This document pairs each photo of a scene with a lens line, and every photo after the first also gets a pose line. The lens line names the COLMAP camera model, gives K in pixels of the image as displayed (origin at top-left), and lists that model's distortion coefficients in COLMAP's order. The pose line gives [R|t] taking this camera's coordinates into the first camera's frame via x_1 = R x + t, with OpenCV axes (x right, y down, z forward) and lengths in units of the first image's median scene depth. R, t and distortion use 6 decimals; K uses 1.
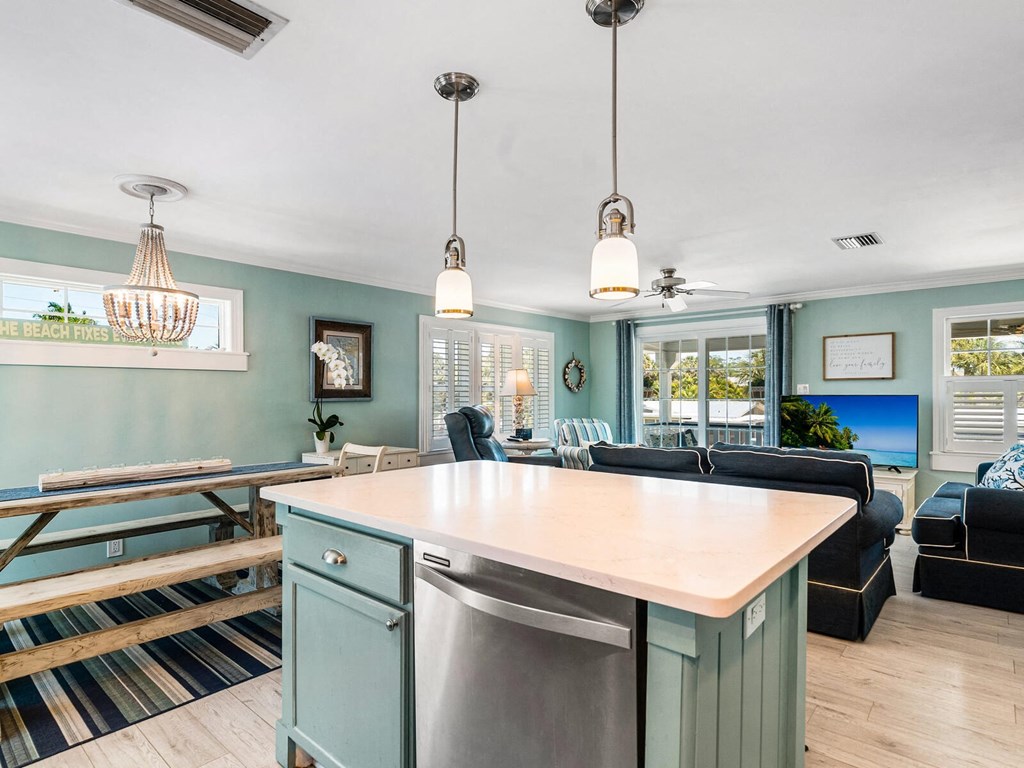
lens RADIAL K [[554.0, 0, 496.8], [0, 554.0, 393.3], [0, 0, 1]] dist [-0.000262, -0.017206]
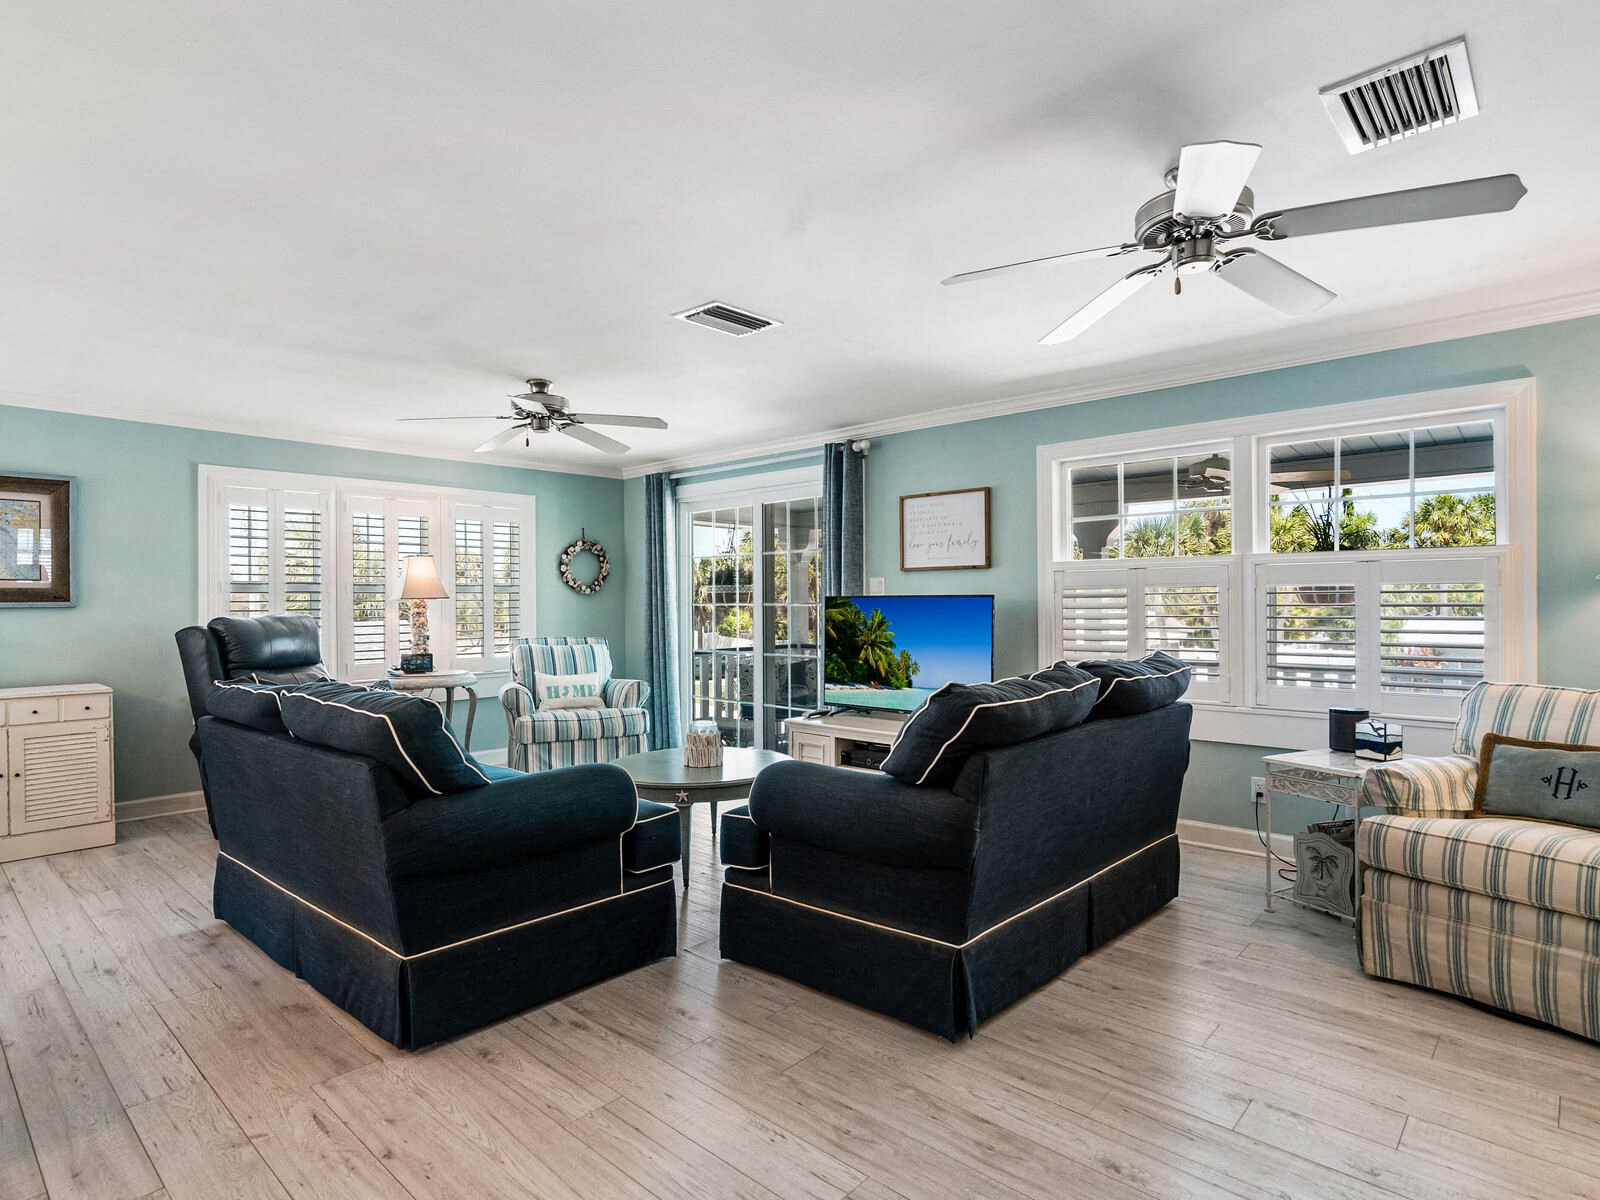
lens RADIAL K [[862.5, 0, 797.4], [0, 862.5, 591.7], [0, 0, 1]] dist [0.000825, 0.001538]
pose [[0.999888, -0.003925, -0.014421, 0.505213], [0.003773, 0.999937, -0.010579, 0.008252], [0.014462, 0.010523, 0.999840, 0.079118]]
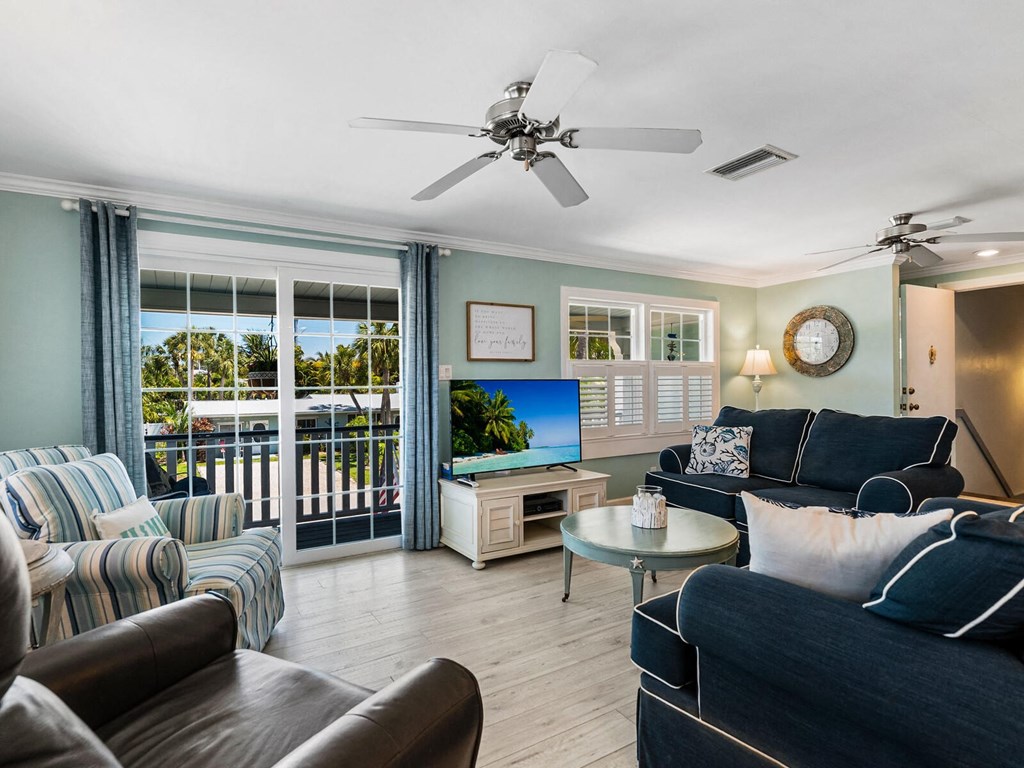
lens RADIAL K [[552.0, 0, 510.3], [0, 552.0, 378.7], [0, 0, 1]] dist [0.000825, 0.001538]
pose [[0.283790, 0.015319, 0.958764, -0.102036], [0.016809, 0.999639, -0.020947, 0.017419], [-0.958739, 0.022060, 0.283430, 0.756042]]
